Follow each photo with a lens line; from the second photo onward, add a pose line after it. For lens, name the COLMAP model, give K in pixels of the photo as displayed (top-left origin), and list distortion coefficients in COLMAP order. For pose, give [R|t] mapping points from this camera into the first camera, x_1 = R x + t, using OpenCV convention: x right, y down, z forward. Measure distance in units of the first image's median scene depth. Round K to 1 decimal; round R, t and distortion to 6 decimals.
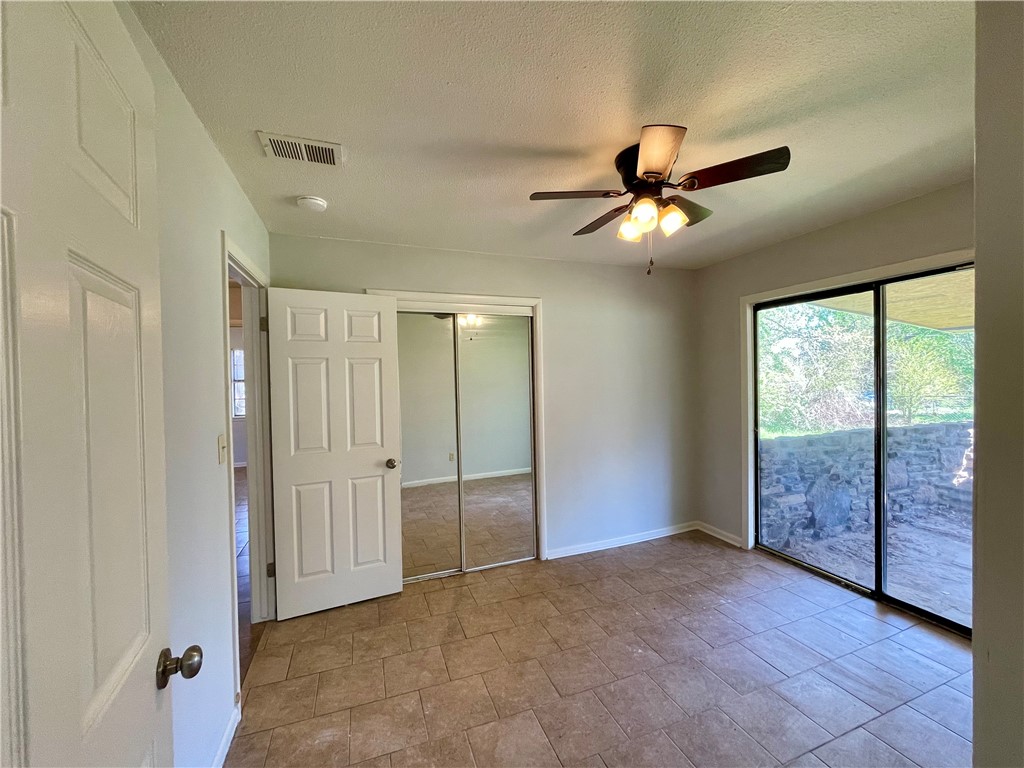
lens RADIAL K [[412.7, 0, 516.1], [0, 412.7, 387.9], [0, 0, 1]] dist [-0.003126, -0.000717]
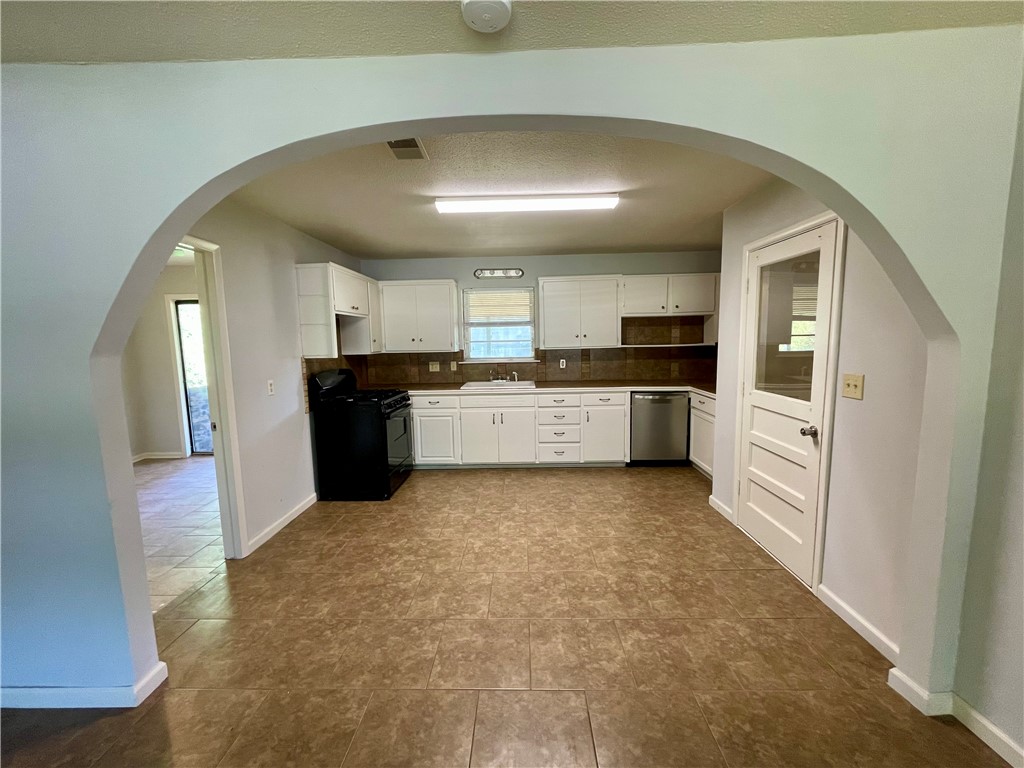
lens RADIAL K [[412.7, 0, 515.0], [0, 412.7, 385.5], [0, 0, 1]] dist [-0.003126, -0.000717]
pose [[0.374195, -0.091680, 0.922807, -0.394596], [0.031292, 0.995783, 0.086241, 0.020440], [-0.926822, -0.003394, 0.375486, -0.752537]]
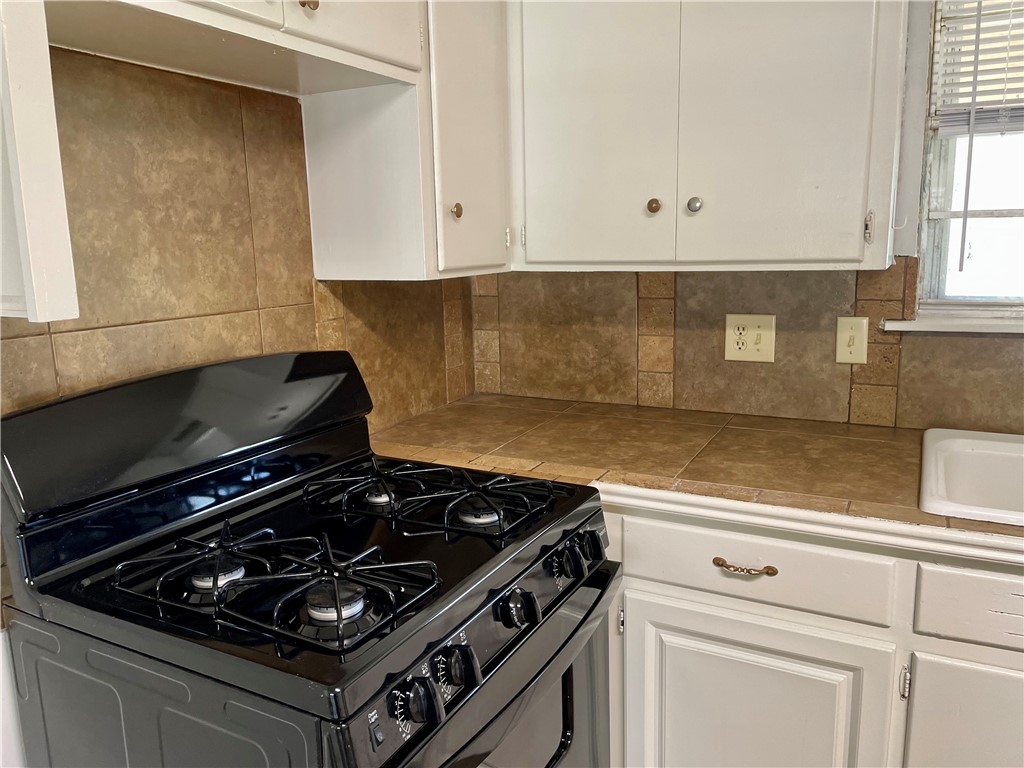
lens RADIAL K [[772.1, 0, 513.2], [0, 772.1, 385.5], [0, 0, 1]] dist [0.080486, -0.089162]
pose [[0.743533, -0.124421, 0.657023, 0.365811], [0.023841, 0.986845, 0.159899, 0.008924], [-0.668274, -0.103226, 0.736718, -0.231439]]
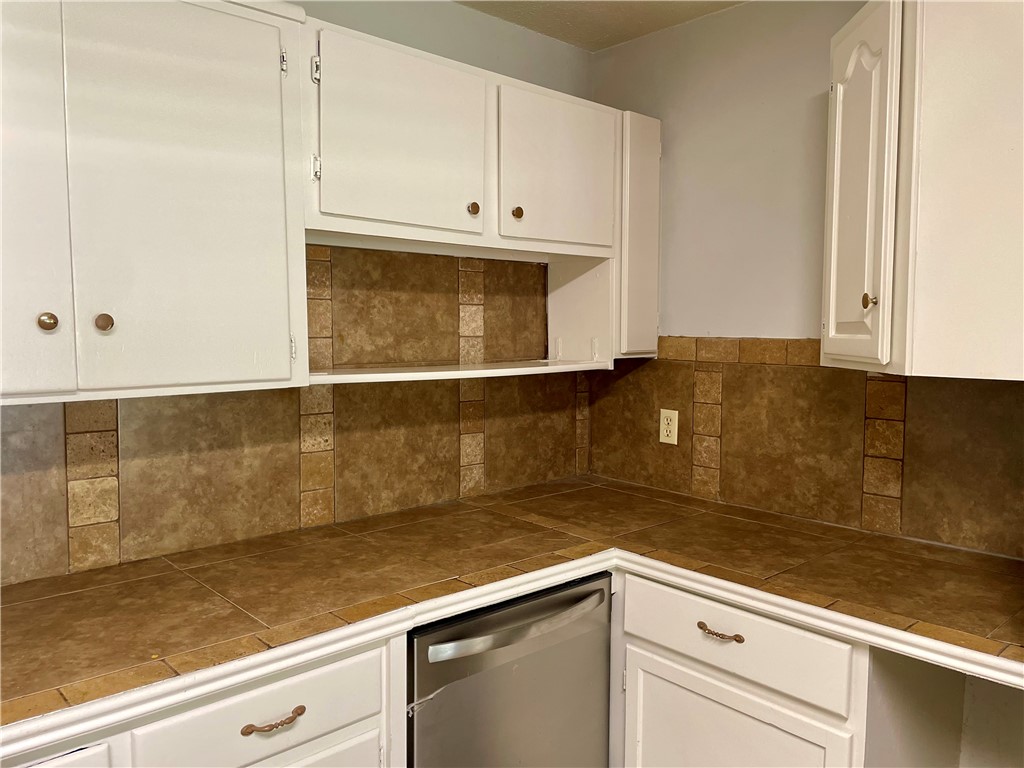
lens RADIAL K [[772.1, 0, 512.3], [0, 772.1, 378.2], [0, 0, 1]] dist [0.080486, -0.089162]
pose [[-0.372904, -0.042967, 0.926875, 0.518332], [0.022376, 0.998220, 0.055276, -0.007400], [-0.927600, 0.041352, -0.371279, -0.493653]]
